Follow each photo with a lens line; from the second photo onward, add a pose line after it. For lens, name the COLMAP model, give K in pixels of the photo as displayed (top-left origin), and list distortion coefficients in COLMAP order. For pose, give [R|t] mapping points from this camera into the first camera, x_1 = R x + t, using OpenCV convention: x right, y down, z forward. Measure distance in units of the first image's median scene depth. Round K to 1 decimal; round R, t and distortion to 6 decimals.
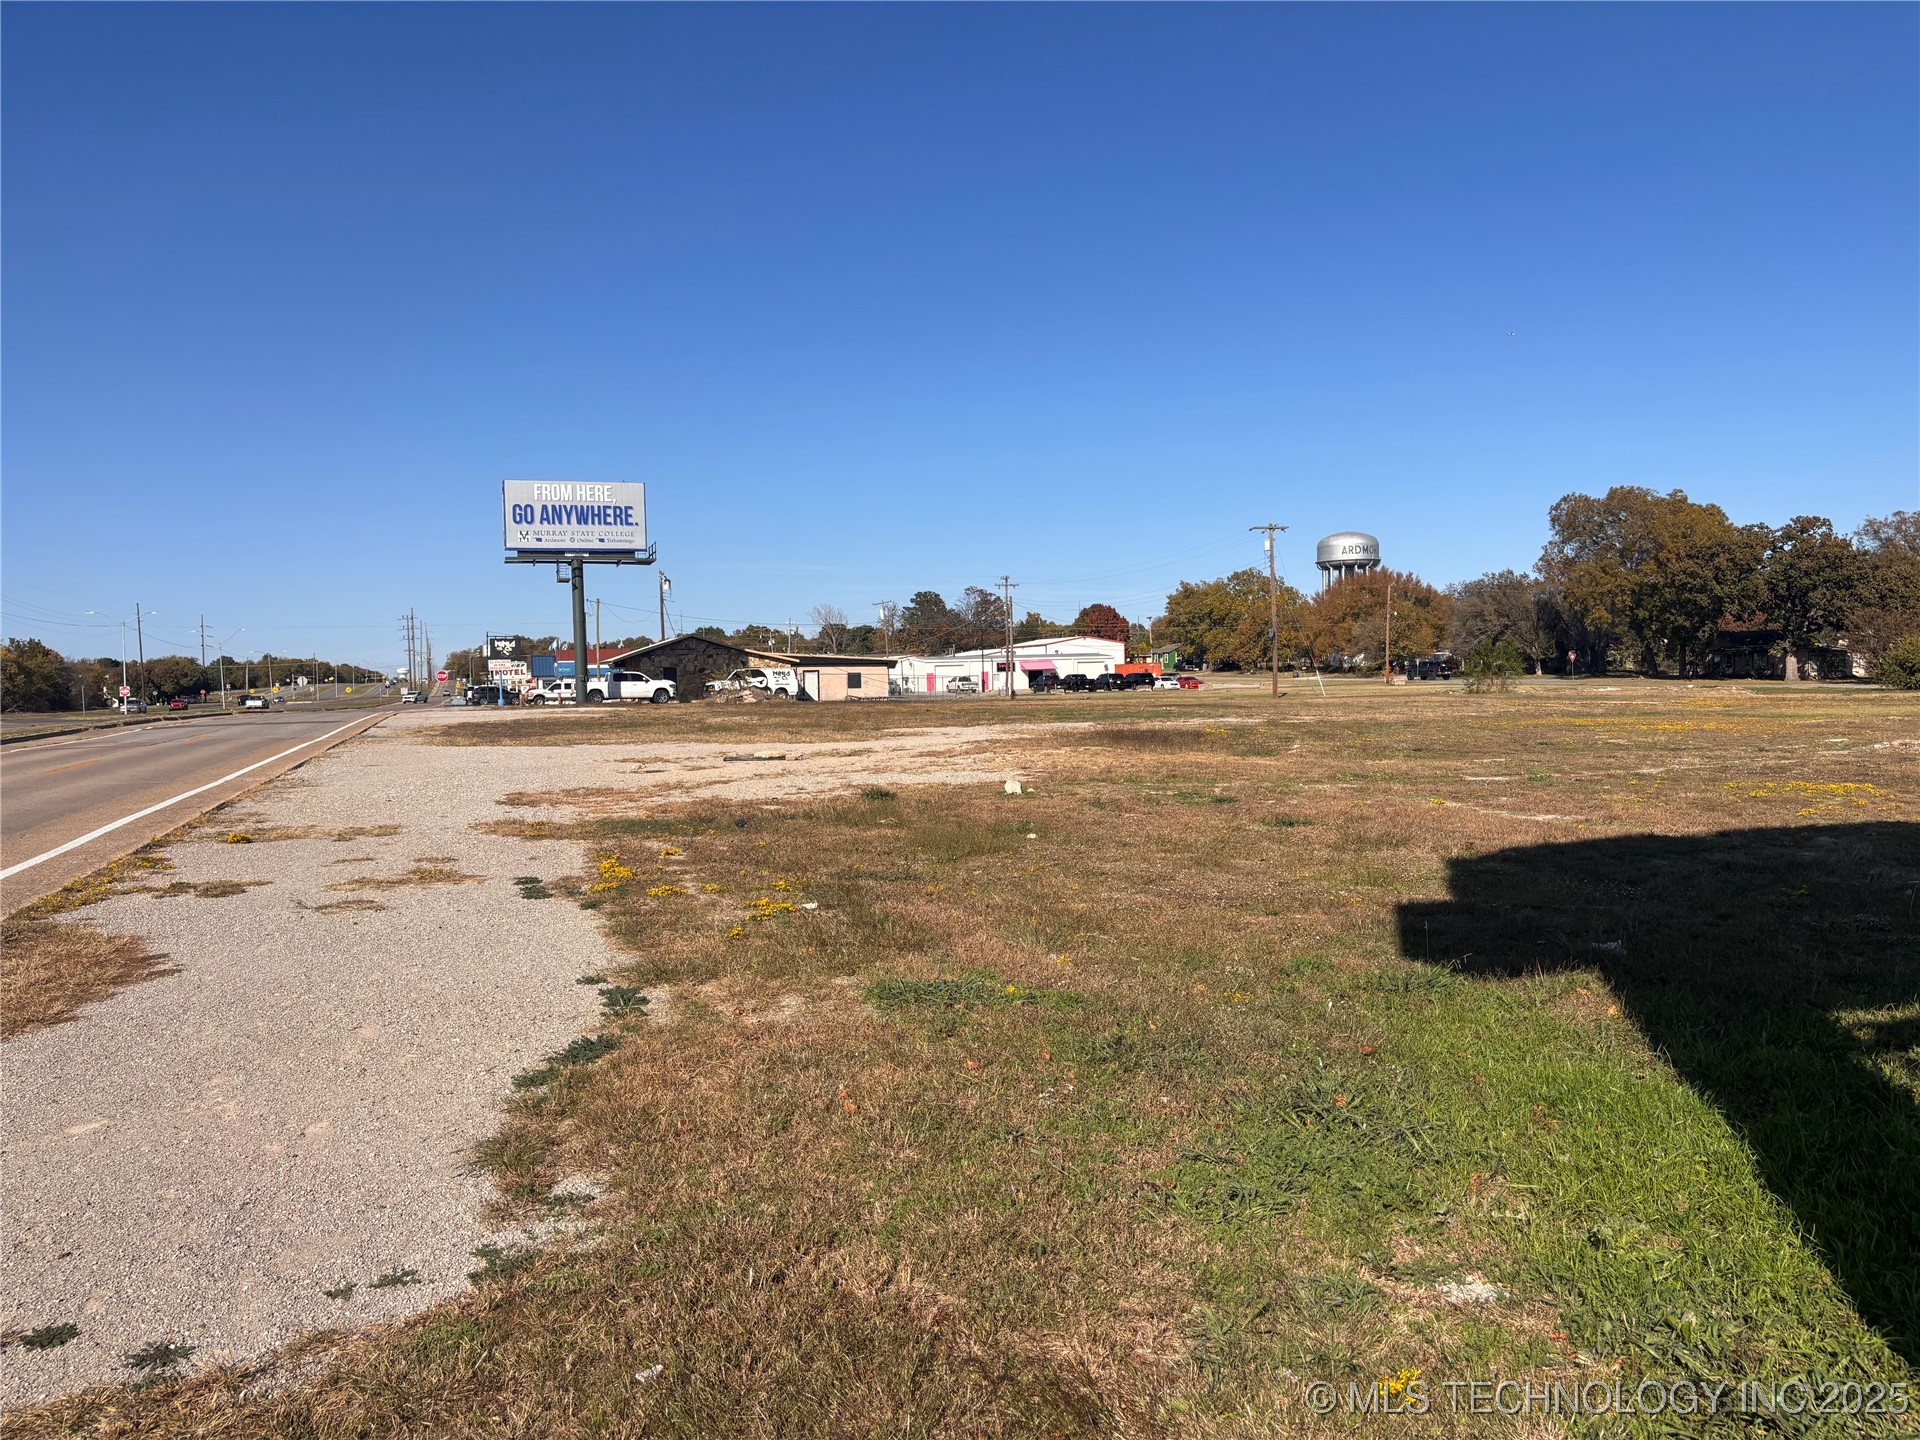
lens RADIAL K [[1432.7, 0, 960.0], [0, 1432.7, 720.0], [0, 0, 1]] dist [0.045340, 0.000331]
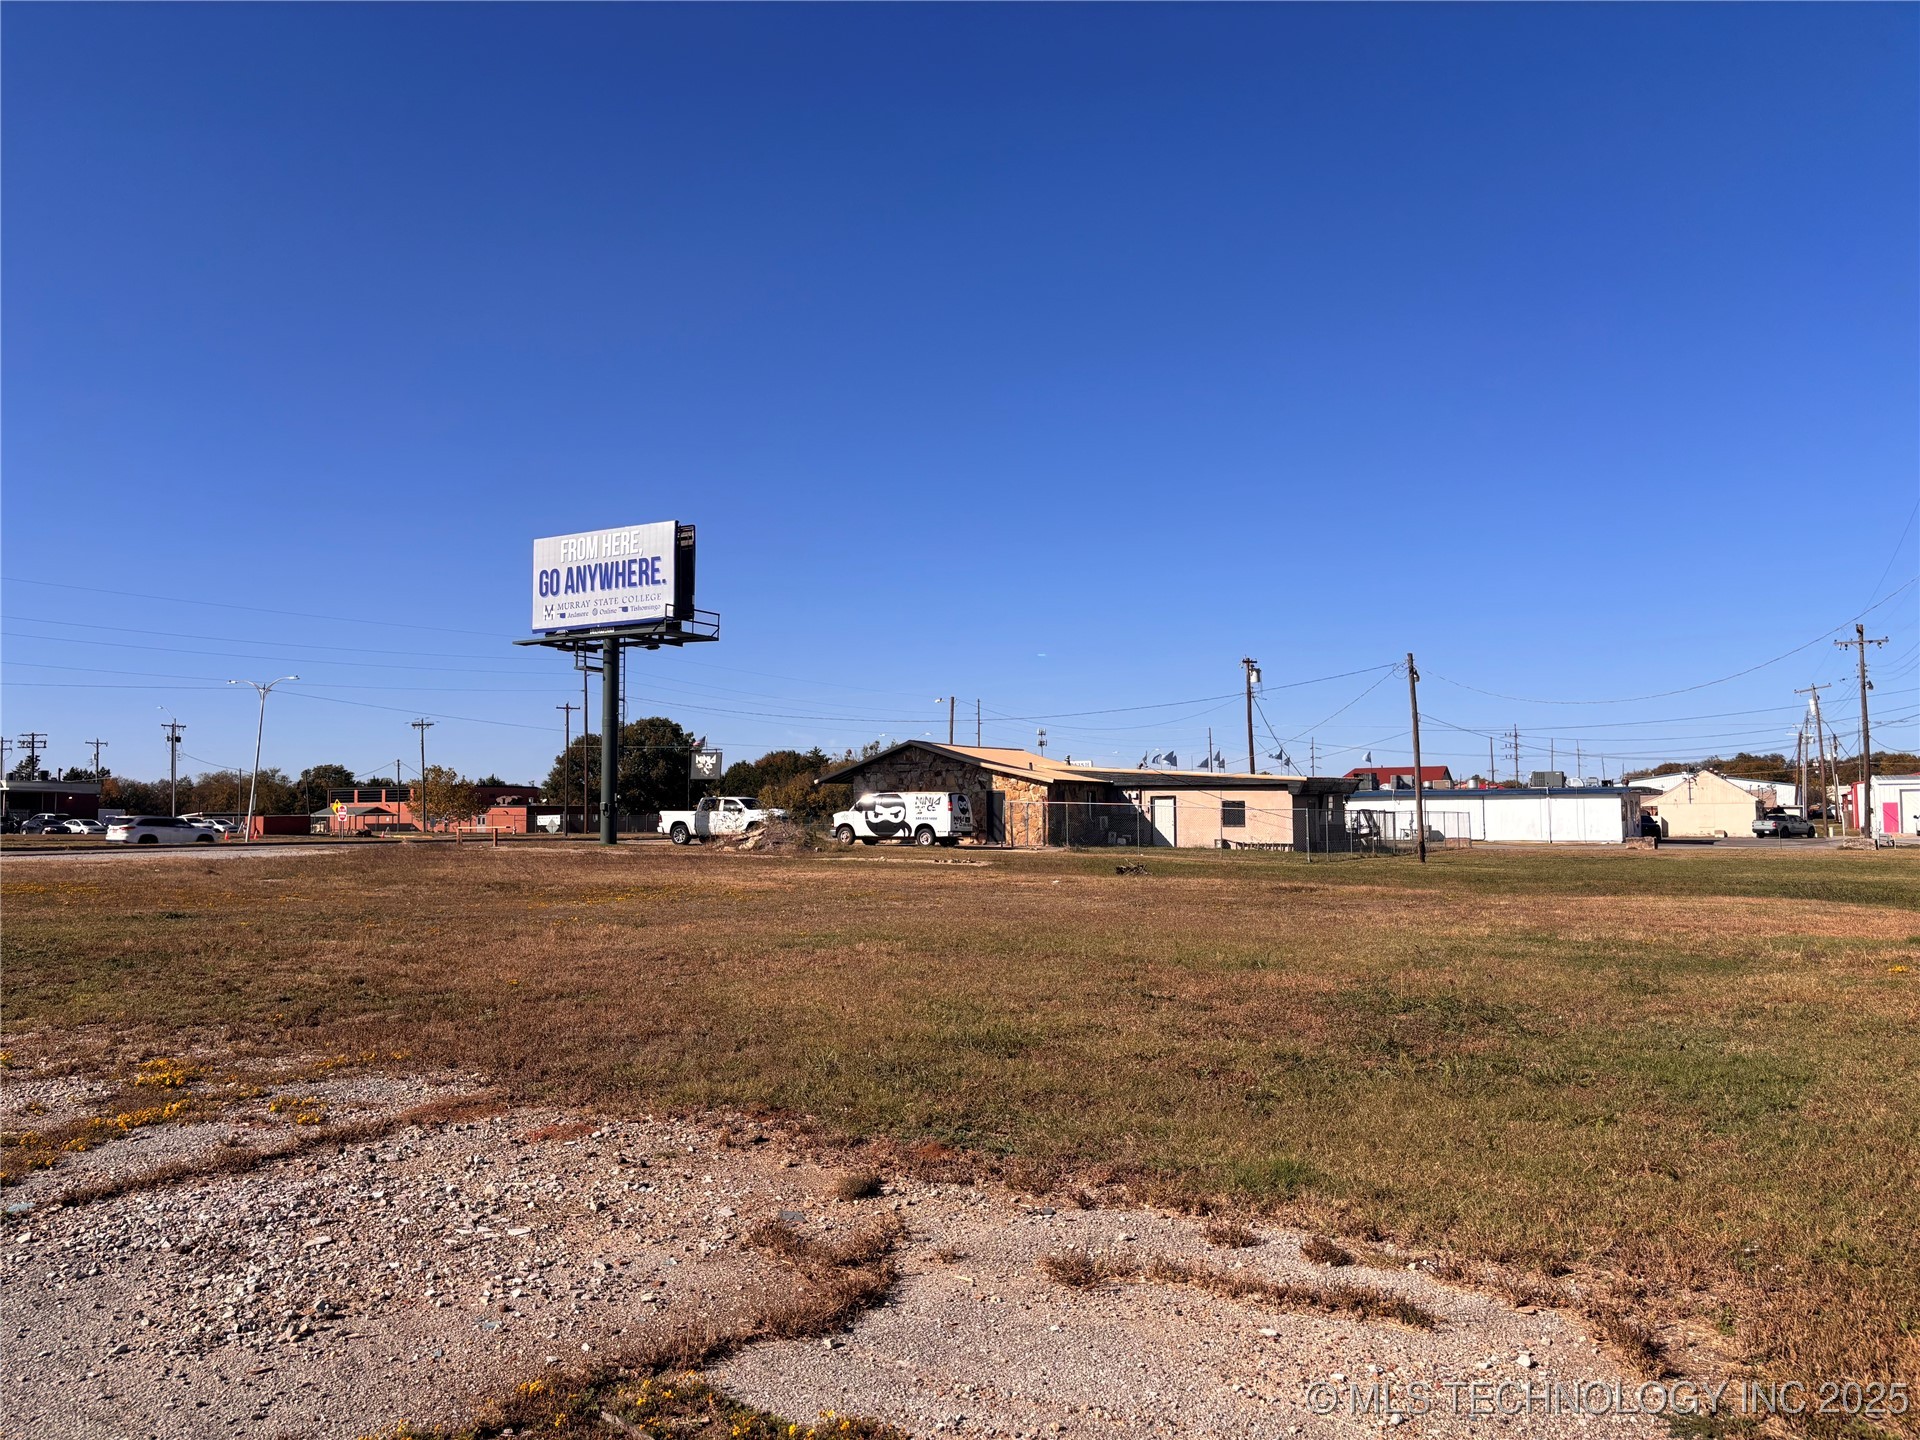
lens RADIAL K [[1467.0, 0, 953.3], [0, 1467.0, 717.8], [0, 0, 1]] dist [0.027852, -0.002301]
pose [[0.675168, -0.032886, -0.736931, 0.384071], [-0.029761, 0.996978, -0.071758, -0.025613], [0.737064, 0.070381, 0.672149, 0.640592]]
